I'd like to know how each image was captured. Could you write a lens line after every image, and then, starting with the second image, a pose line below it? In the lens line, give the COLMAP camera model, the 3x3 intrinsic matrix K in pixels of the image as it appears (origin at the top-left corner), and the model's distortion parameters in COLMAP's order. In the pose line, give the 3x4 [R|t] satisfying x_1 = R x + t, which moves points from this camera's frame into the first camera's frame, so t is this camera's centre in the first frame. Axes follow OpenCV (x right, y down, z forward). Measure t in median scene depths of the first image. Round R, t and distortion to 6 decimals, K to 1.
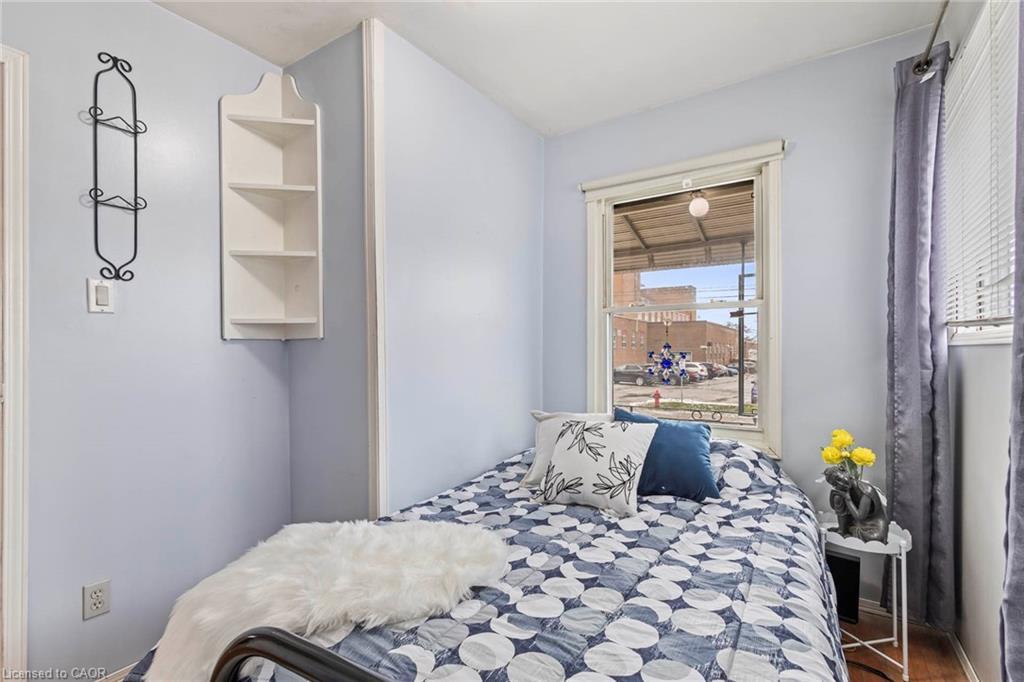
lens RADIAL K [[474.1, 0, 526.2], [0, 474.1, 348.2], [0, 0, 1]] dist [-0.007428, 0.004425]
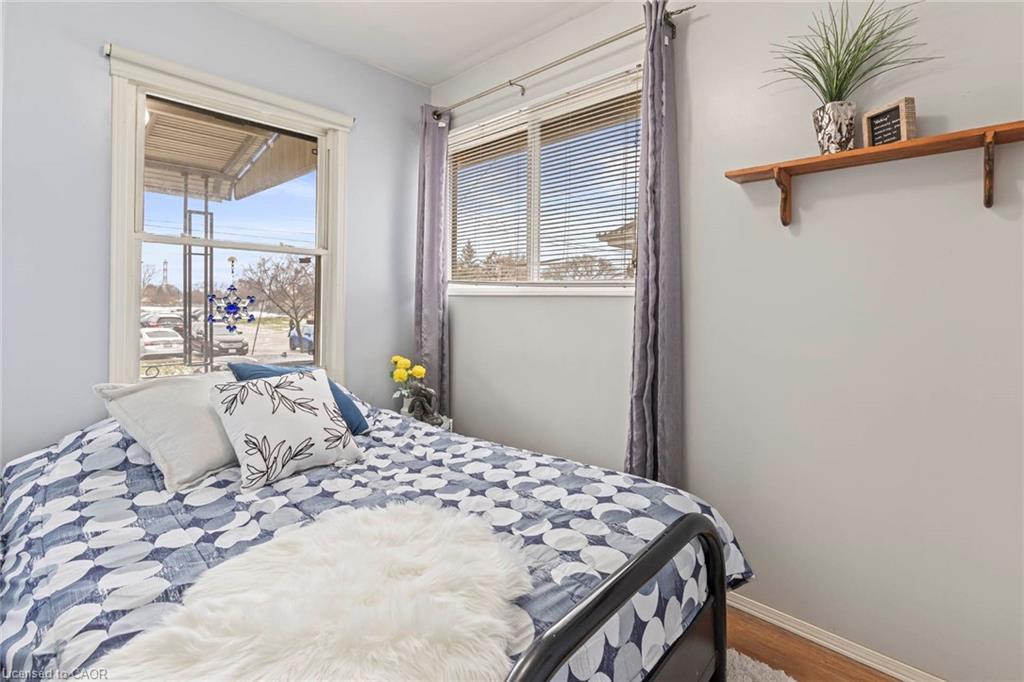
lens RADIAL K [[474.1, 0, 522.2], [0, 474.1, 293.0], [0, 0, 1]] dist [-0.007428, 0.004425]
pose [[0.192070, 0.024561, 0.981074, -0.668849], [-0.021493, 0.999552, -0.020816, 0.015291], [-0.981146, -0.017088, 0.192512, 0.447480]]
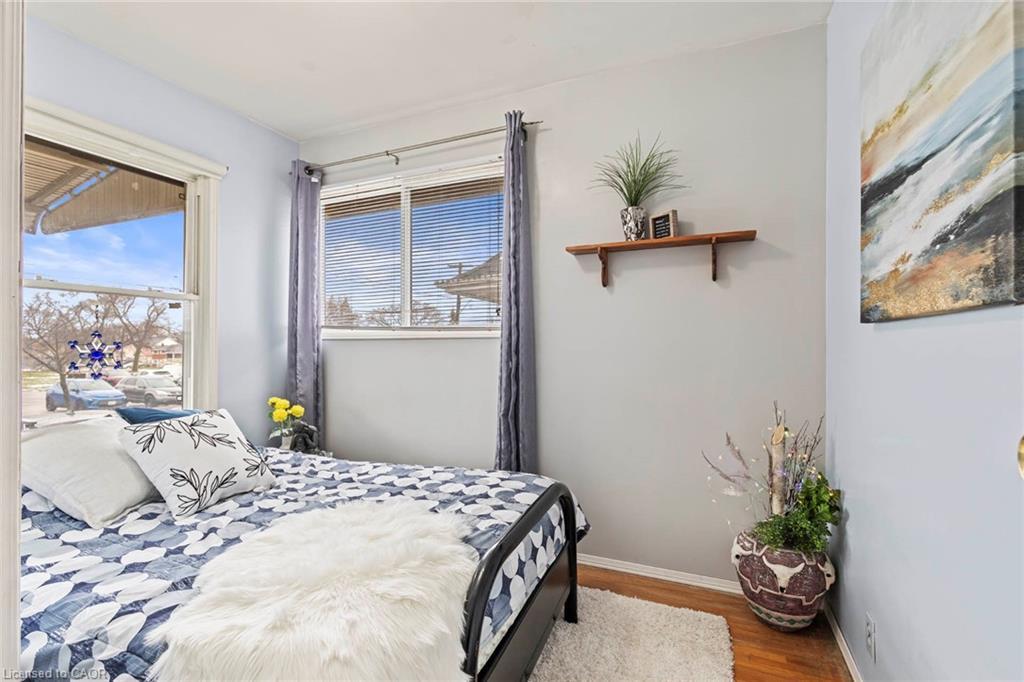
lens RADIAL K [[459.6, 0, 509.5], [0, 459.6, 332.1], [0, 0, 1]] dist [-0.003071, 0.001168]
pose [[-0.144368, 0.034514, 0.988922, -0.900280], [-0.003173, 0.999370, -0.035342, 0.026625], [-0.989519, -0.008240, -0.144168, 0.572072]]
